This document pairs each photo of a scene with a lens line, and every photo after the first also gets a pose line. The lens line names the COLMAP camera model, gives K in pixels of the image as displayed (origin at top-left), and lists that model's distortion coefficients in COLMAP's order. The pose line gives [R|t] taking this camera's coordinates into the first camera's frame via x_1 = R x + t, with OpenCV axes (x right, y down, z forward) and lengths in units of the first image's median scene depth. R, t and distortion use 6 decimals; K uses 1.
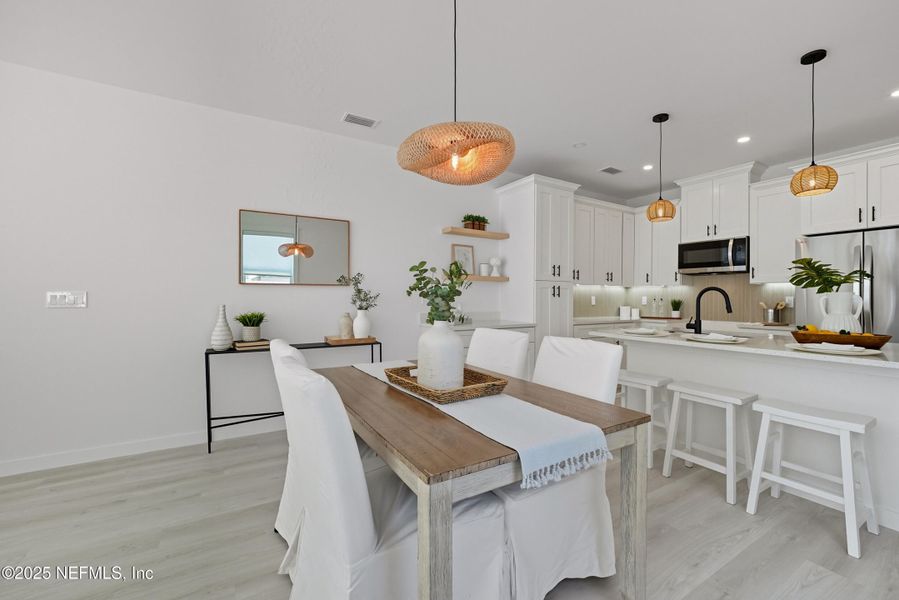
lens RADIAL K [[374.0, 0, 453.1], [0, 374.0, 300.1], [0, 0, 1]] dist [0.000221, 0.000251]
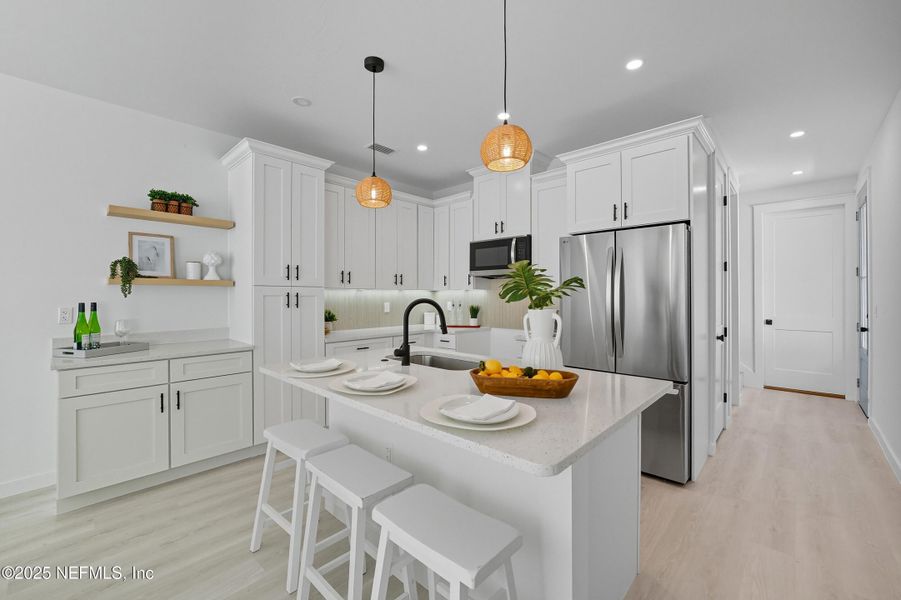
lens RADIAL K [[367.5, 0, 450.5], [0, 367.5, 300.0], [0, 0, 1]] dist [-0.001348, 0.000008]
pose [[0.967589, -0.012151, 0.252237, 0.379015], [0.010682, 0.999917, 0.007194, -0.024634], [-0.252303, -0.004267, 0.967639, 0.201858]]
